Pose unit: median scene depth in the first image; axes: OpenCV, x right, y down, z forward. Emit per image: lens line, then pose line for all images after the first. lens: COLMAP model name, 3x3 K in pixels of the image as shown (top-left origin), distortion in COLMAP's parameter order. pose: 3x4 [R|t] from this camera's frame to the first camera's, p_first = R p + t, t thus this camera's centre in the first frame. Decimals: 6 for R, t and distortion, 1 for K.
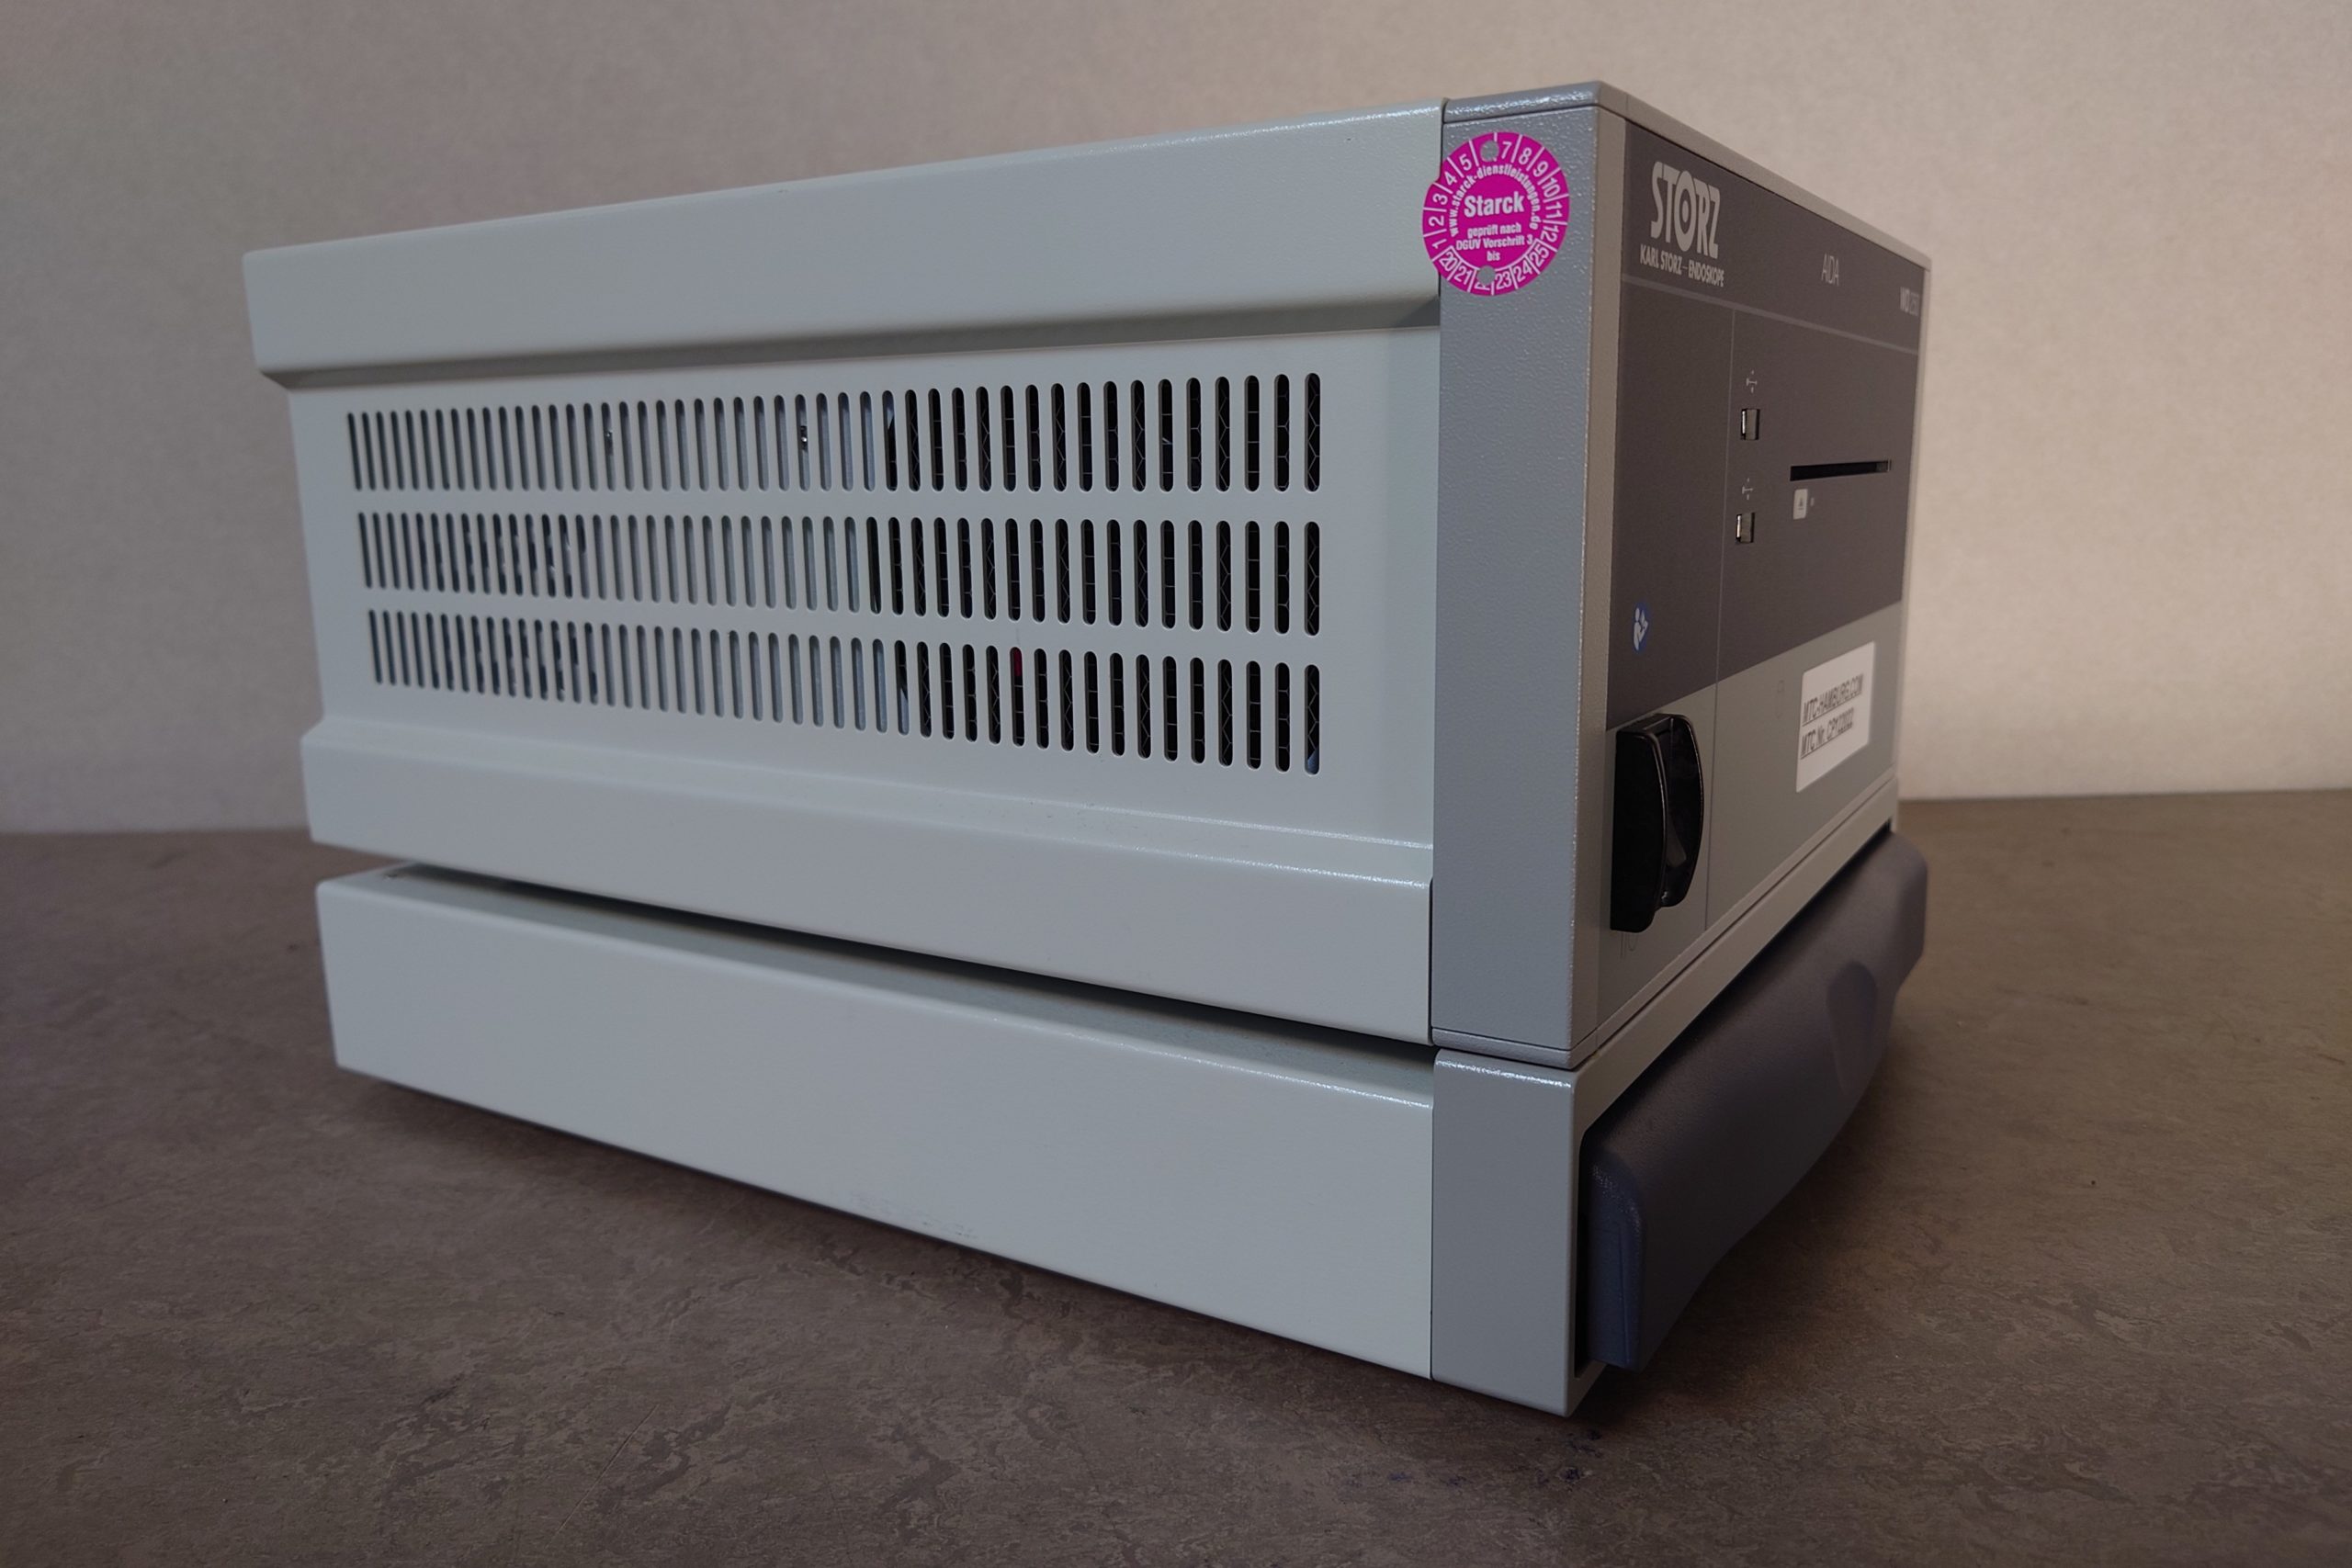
lens RADIAL K [[1676.4, 0, 1190.9], [0, 1676.4, 795.2], [0, 0, 1]] dist [0.000596, 0.010643]
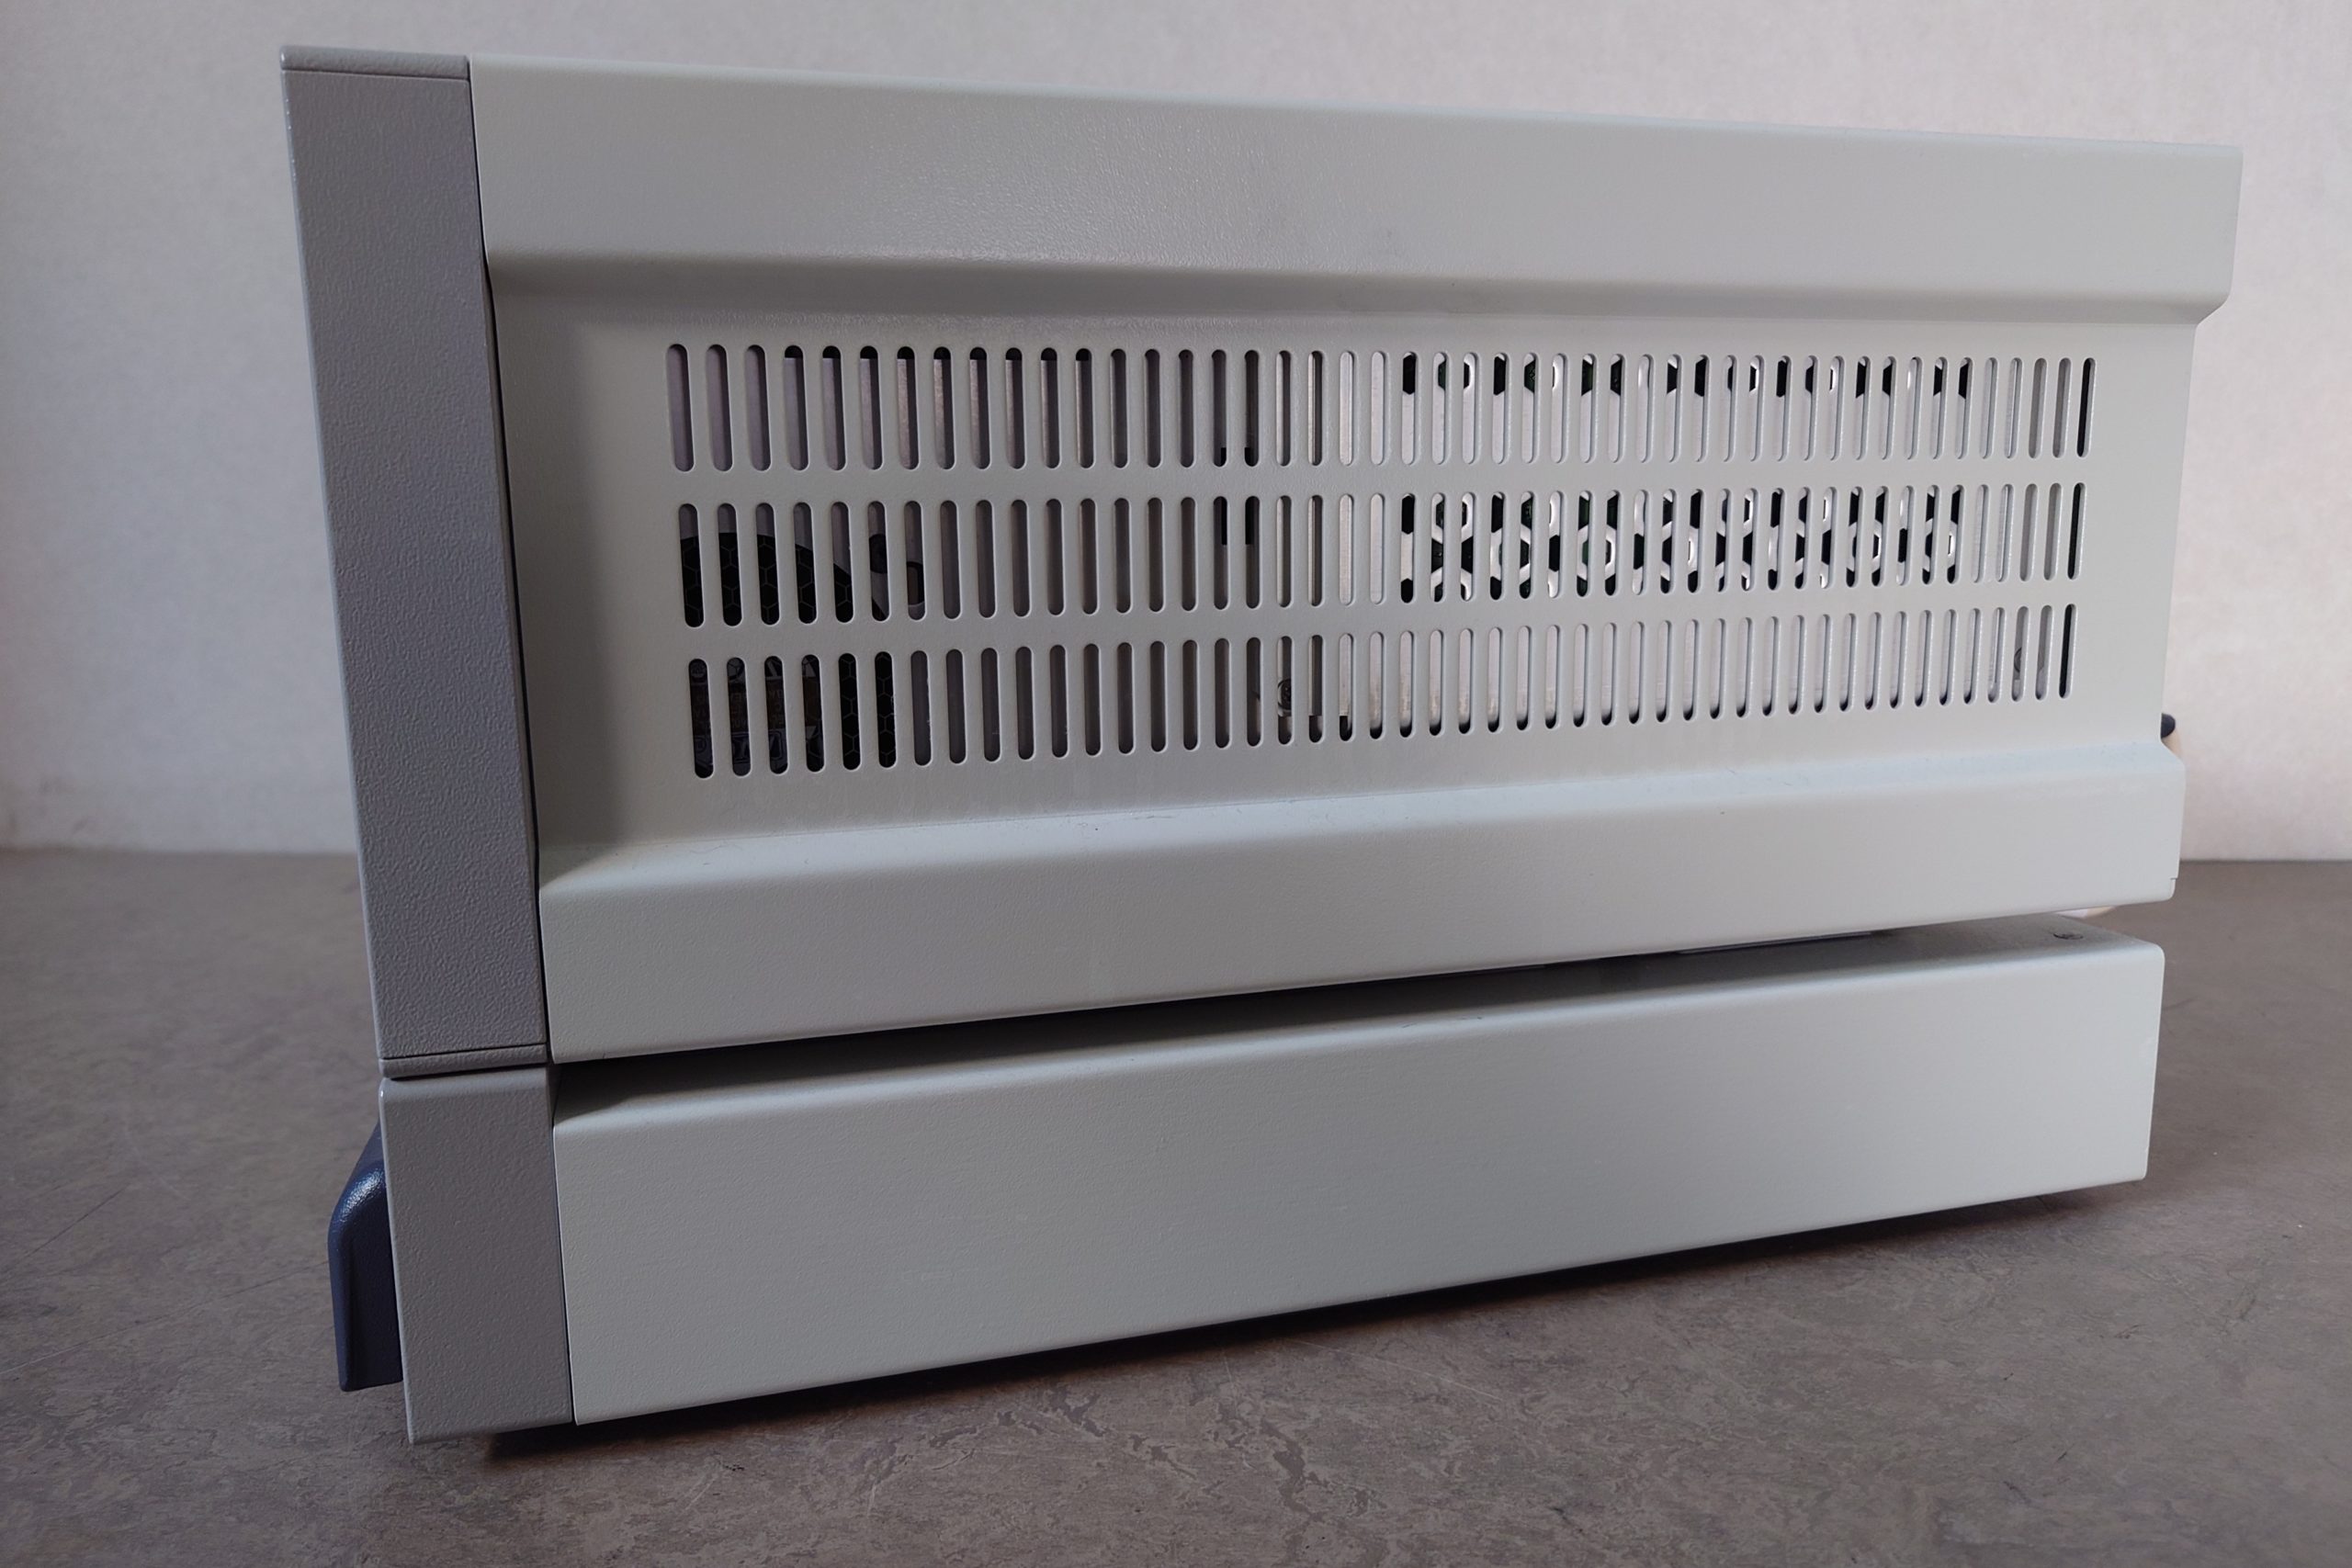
lens RADIAL K [[1696.4, 0, 1206.1], [0, 1696.4, 772.5], [0, 0, 1]] dist [0.014593, -0.005825]
pose [[0.994407, 0.017016, -0.104233, -0.069634], [-0.020463, 0.999275, -0.032098, -0.007336], [0.103612, 0.034051, 0.994035, 0.188506]]
